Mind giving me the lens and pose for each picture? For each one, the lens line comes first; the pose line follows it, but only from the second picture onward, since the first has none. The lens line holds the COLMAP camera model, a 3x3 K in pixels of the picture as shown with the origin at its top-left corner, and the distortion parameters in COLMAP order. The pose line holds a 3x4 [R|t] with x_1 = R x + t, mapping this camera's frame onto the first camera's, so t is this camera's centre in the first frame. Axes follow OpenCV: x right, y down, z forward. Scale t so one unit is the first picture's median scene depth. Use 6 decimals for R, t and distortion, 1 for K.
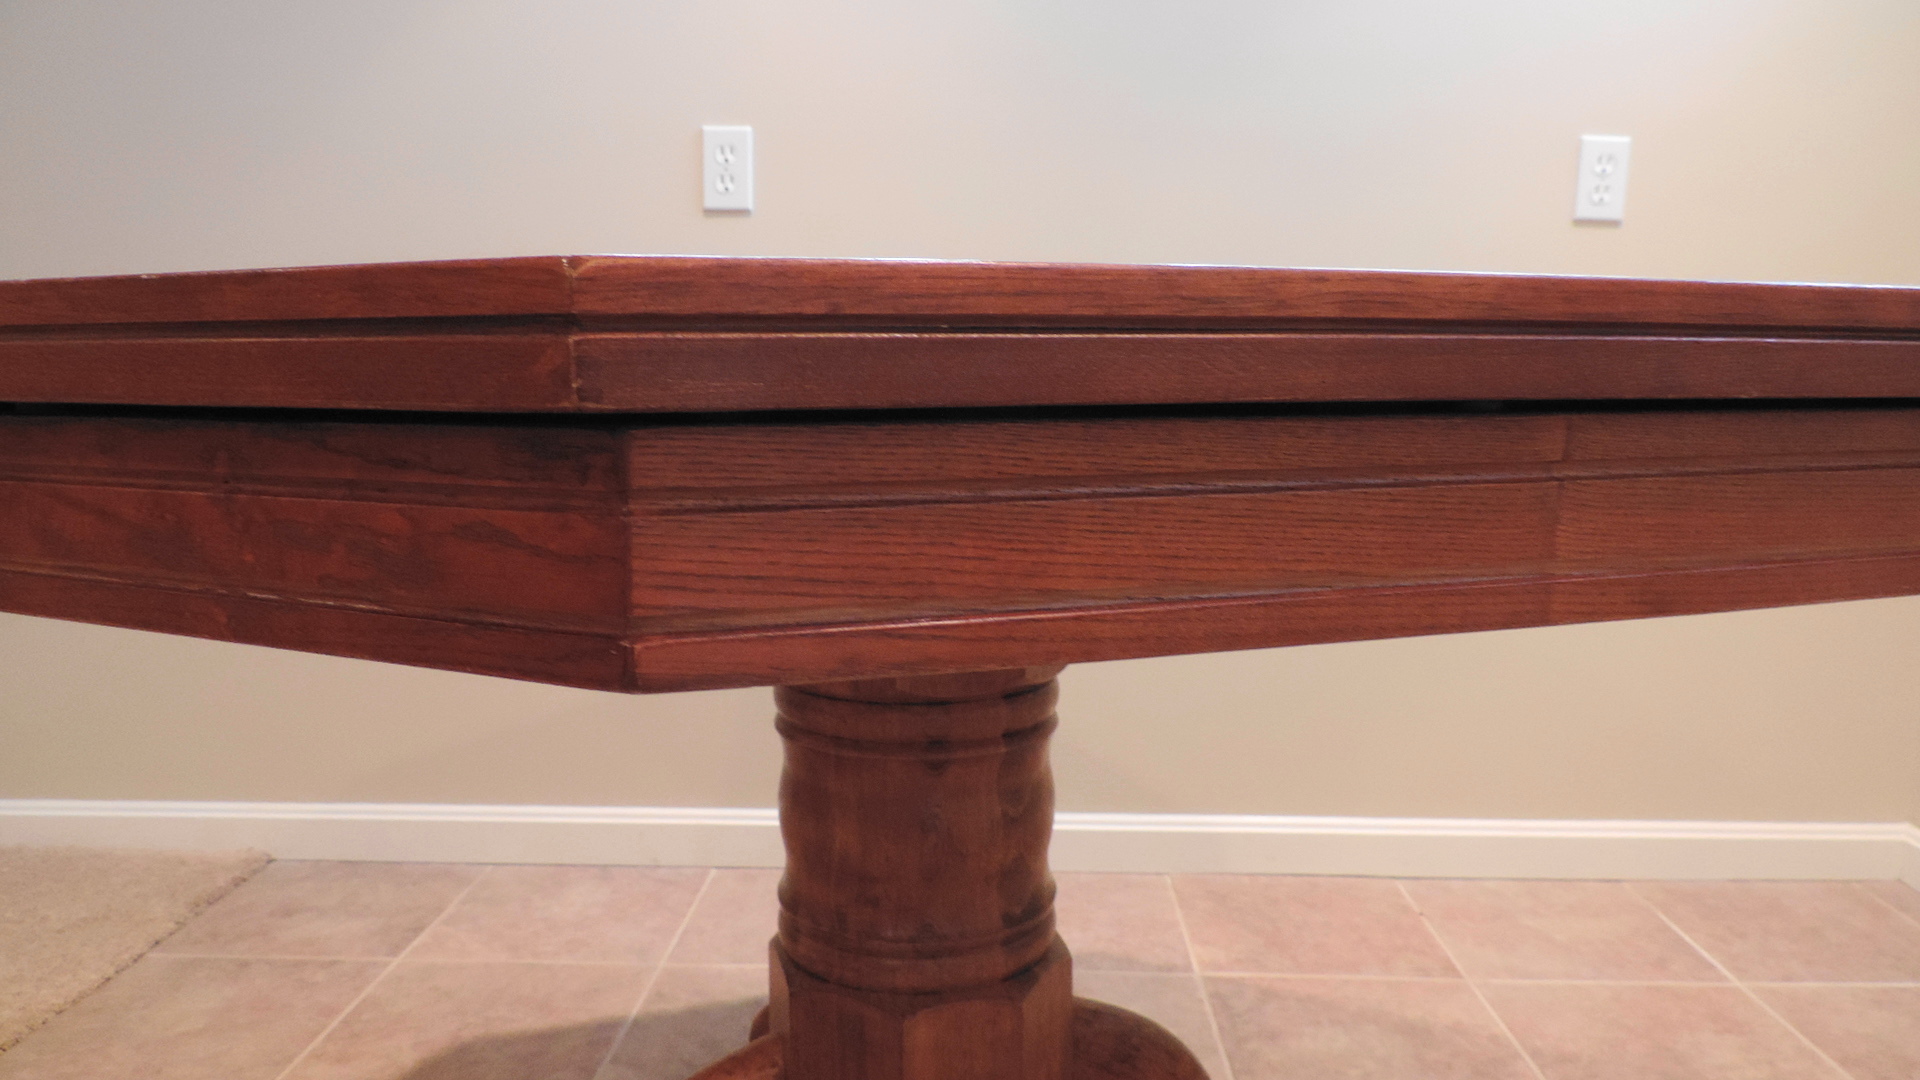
lens RADIAL K [[1362.6, 0, 970.6], [0, 1362.6, 536.8], [0, 0, 1]] dist [-0.024294, 0.004285]
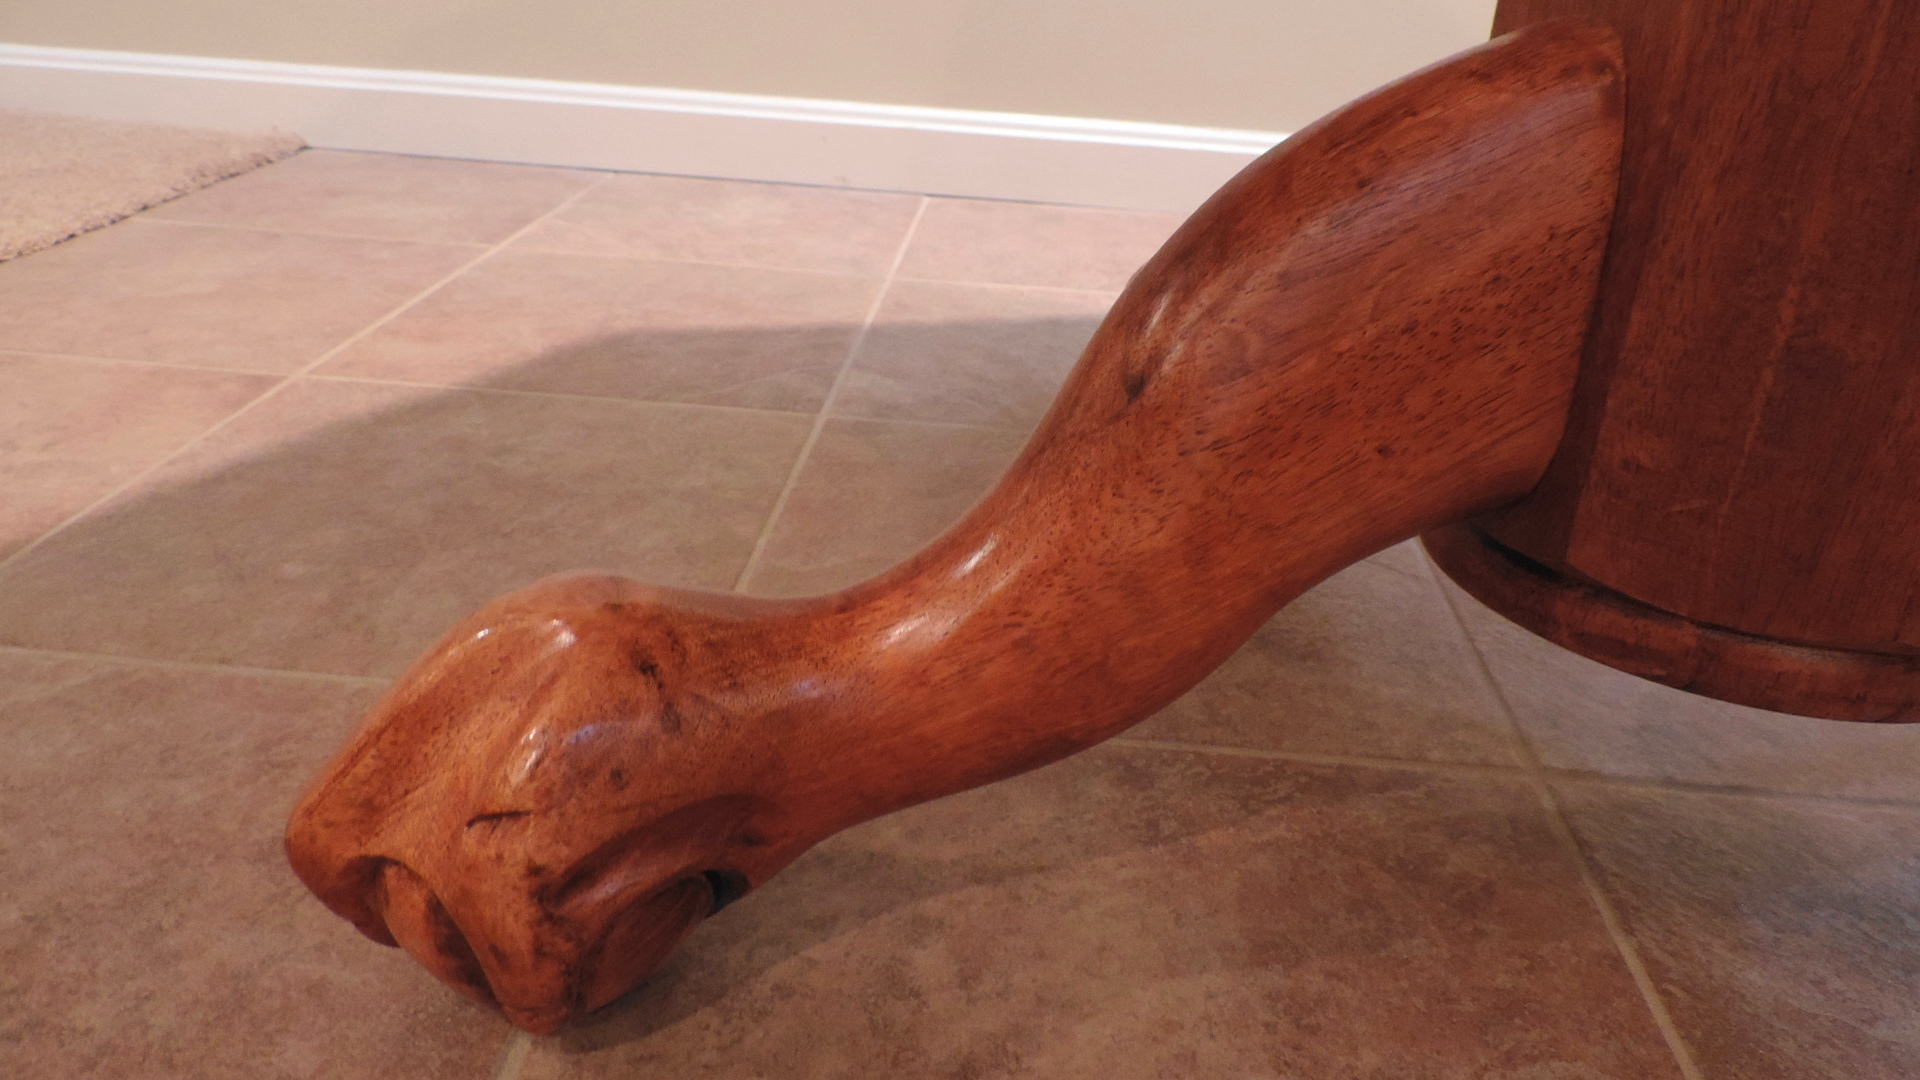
lens RADIAL K [[1362.6, 0, 970.6], [0, 1362.6, 536.8], [0, 0, 1]] dist [-0.024294, 0.004285]
pose [[0.997237, 0.072457, -0.016388, -0.179450], [-0.063637, 0.947033, 0.314769, 0.238031], [0.038327, -0.312856, 0.949027, 0.346560]]
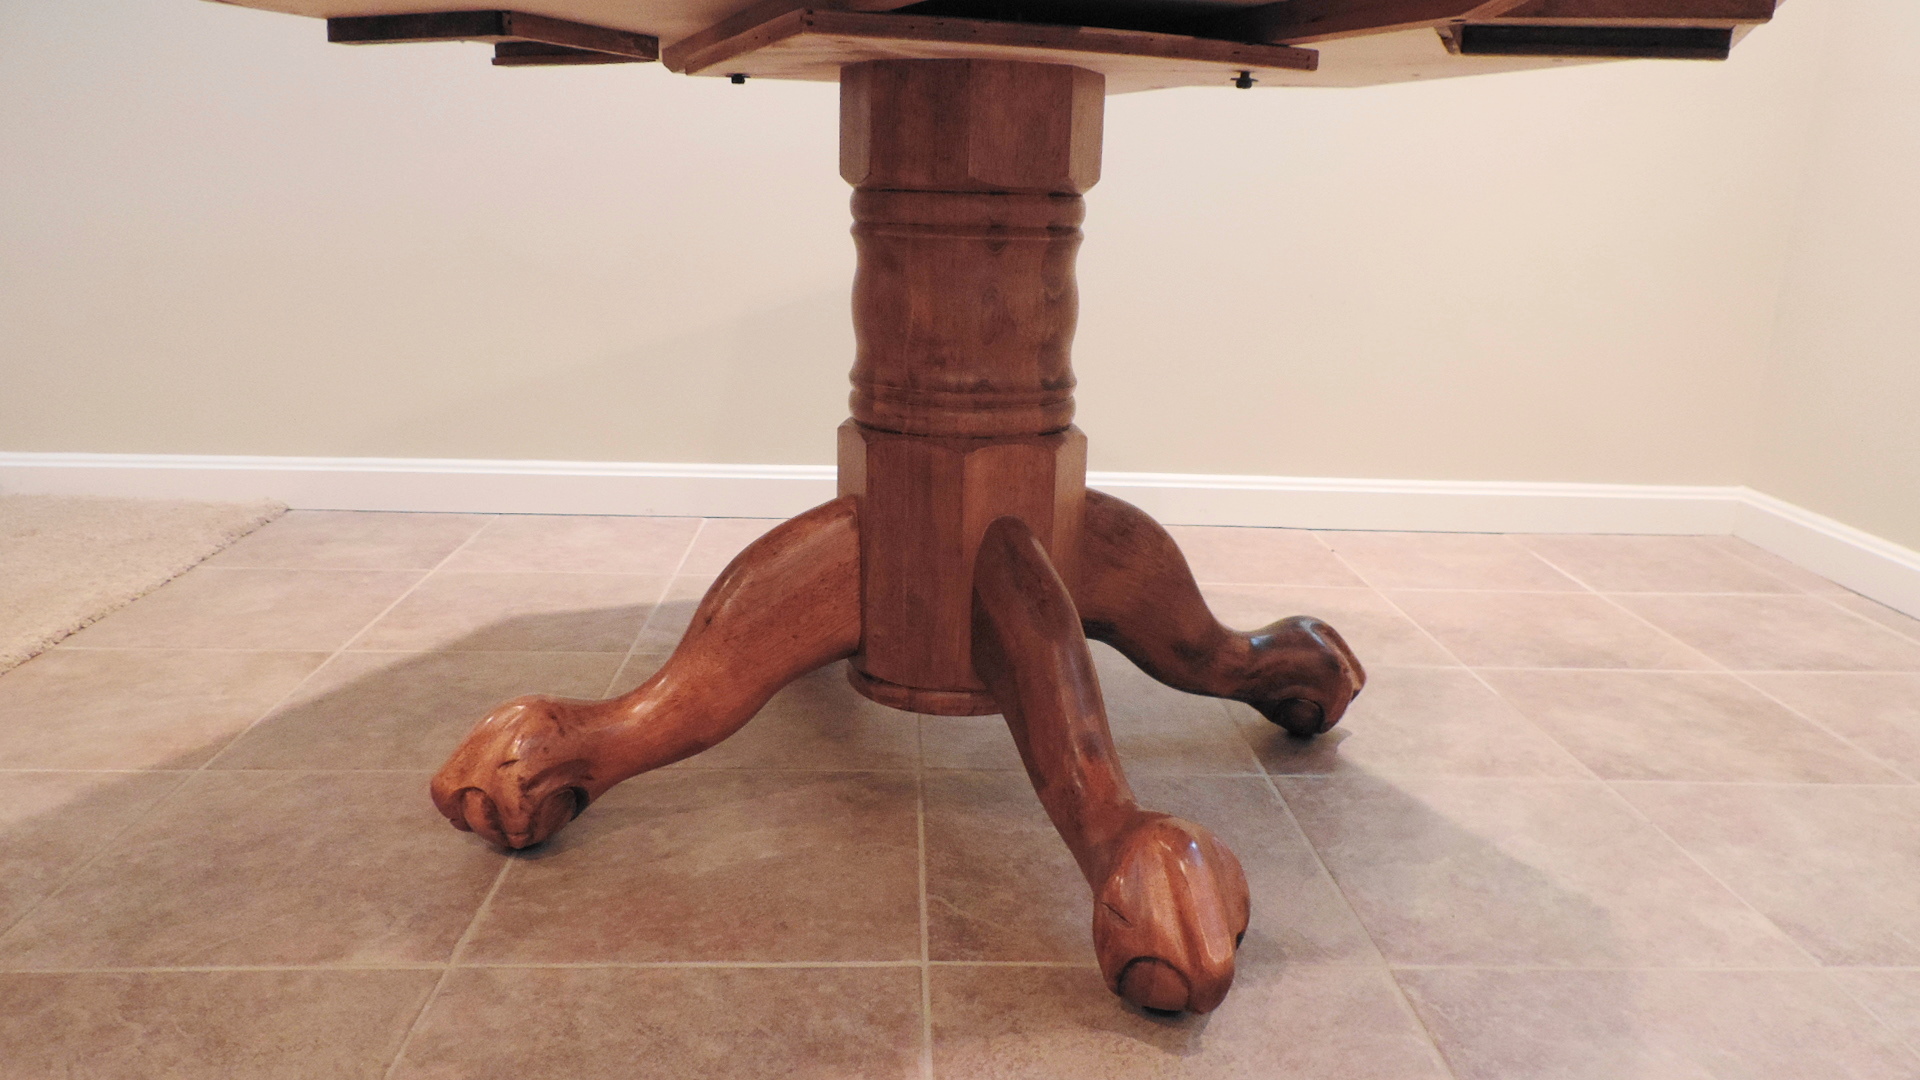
lens RADIAL K [[1362.6, 0, 970.6], [0, 1362.6, 536.8], [0, 0, 1]] dist [-0.024294, 0.004285]
pose [[0.996921, 0.007281, 0.078076, -0.077158], [-0.017045, 0.991993, 0.125134, 0.148791], [-0.076540, -0.126080, 0.989063, -0.139253]]
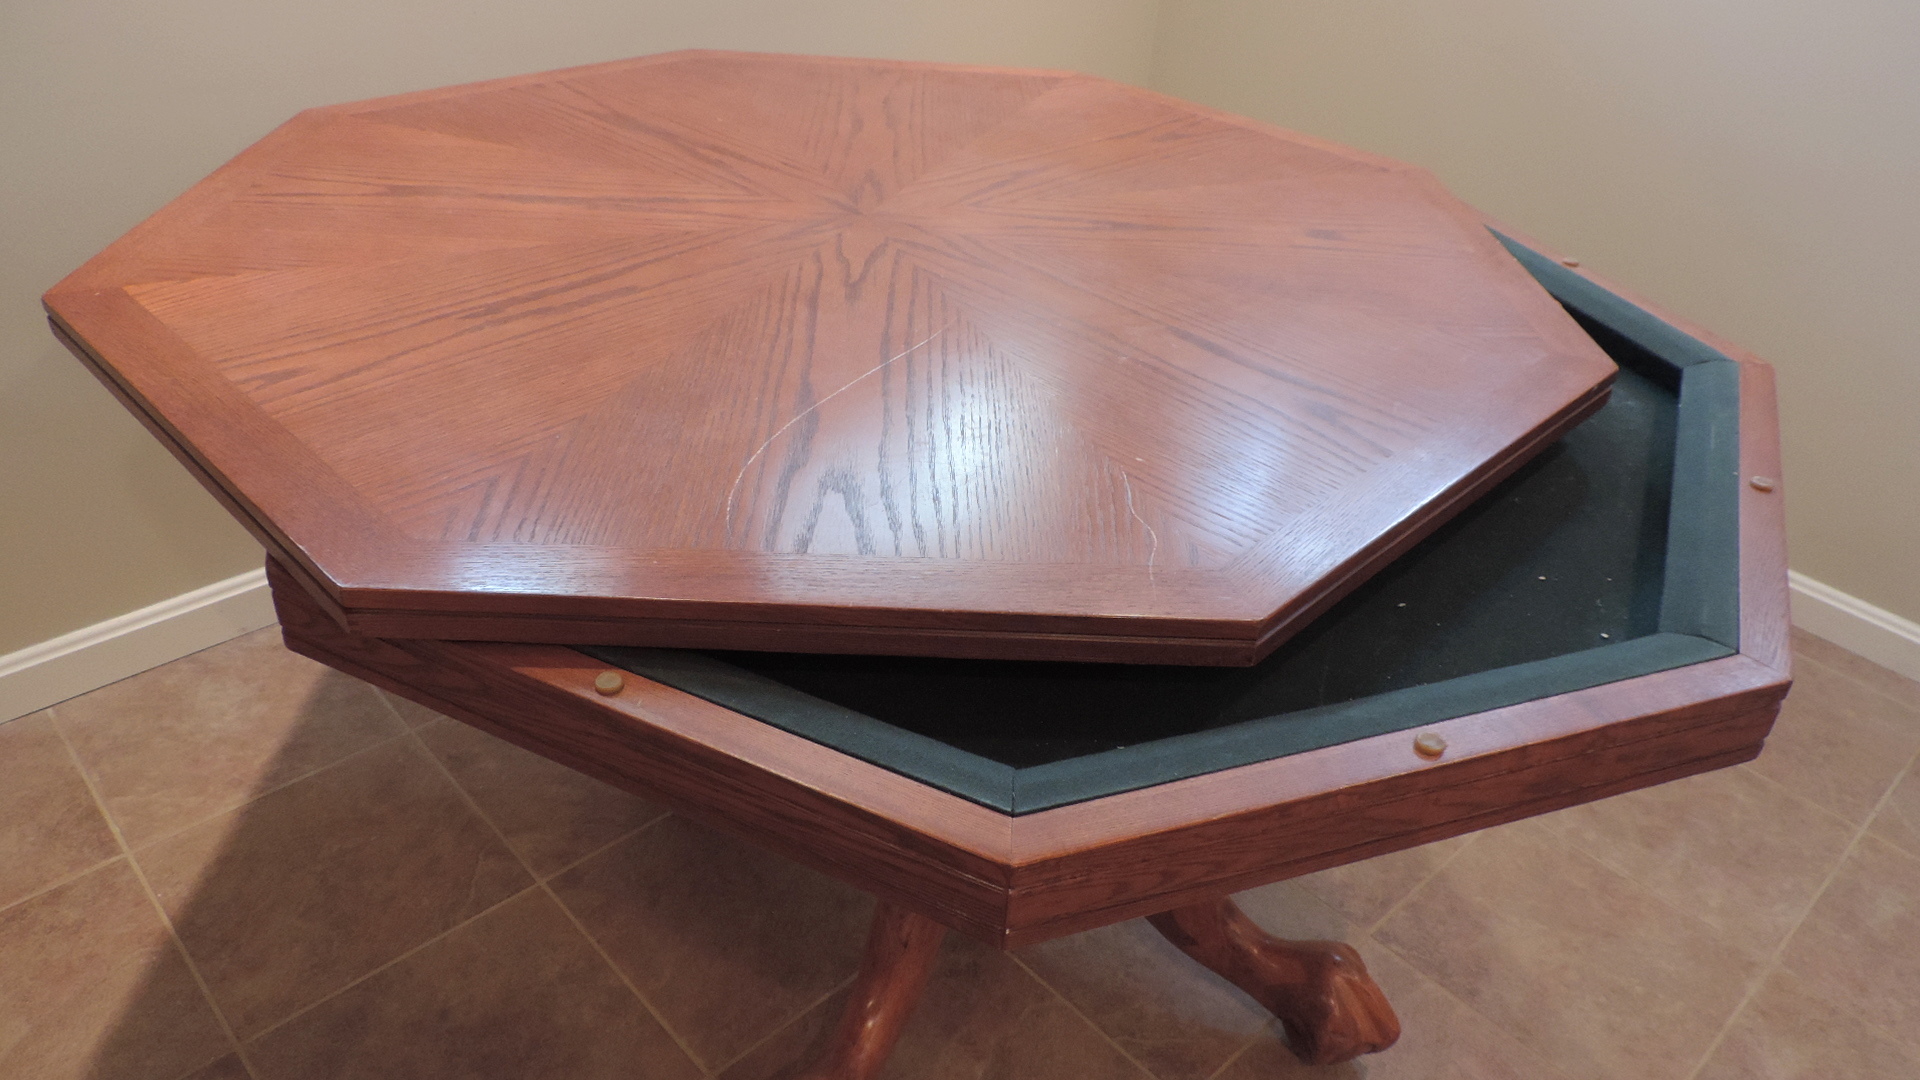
lens RADIAL K [[1362.6, 0, 970.6], [0, 1362.6, 536.8], [0, 0, 1]] dist [-0.024294, 0.004285]
pose [[0.710291, -0.349011, 0.611292, -0.537771], [0.031083, 0.883130, 0.468098, -0.300123], [-0.703221, -0.313485, 0.638128, 0.103073]]
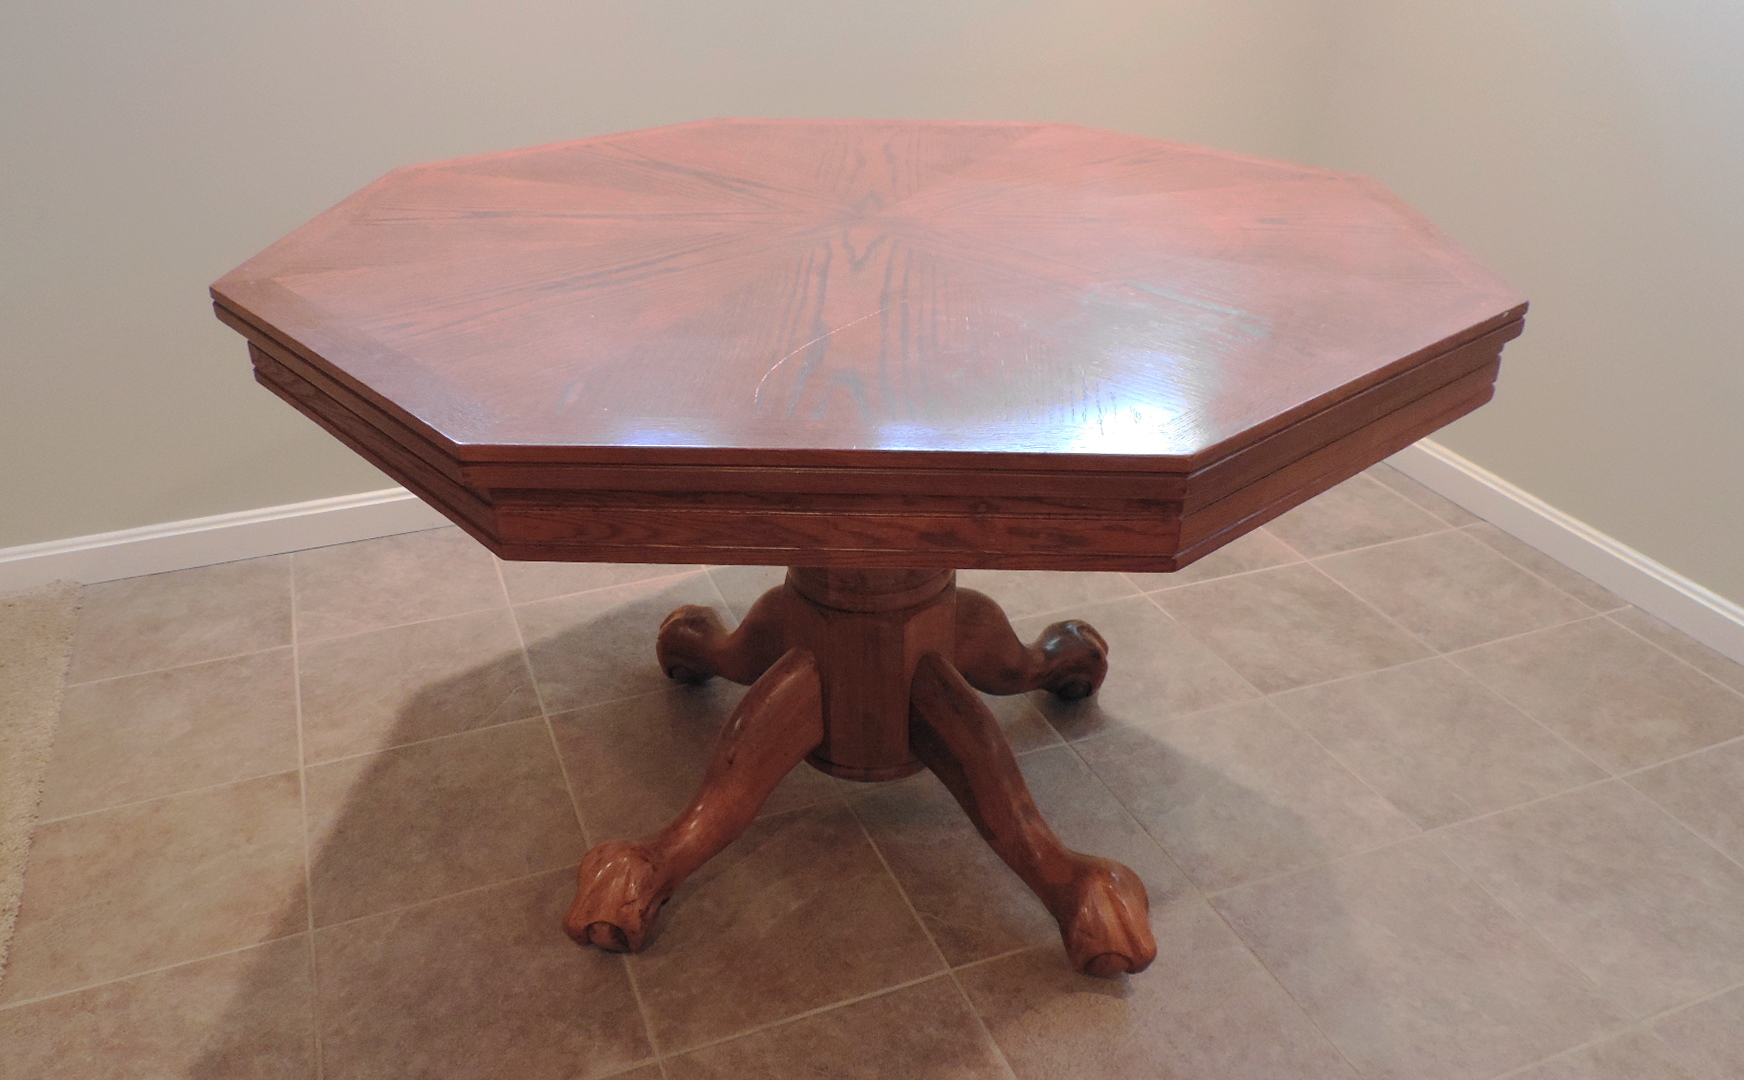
lens RADIAL K [[1353.4, 0, 853.0], [0, 1353.4, 539.8], [0, 0, 1]] dist [-0.020371, -0.003318]
pose [[0.923136, -0.181037, 0.339184, -0.378946], [0.051223, 0.932250, 0.358171, -0.212130], [-0.381046, -0.313266, 0.869867, -0.265790]]
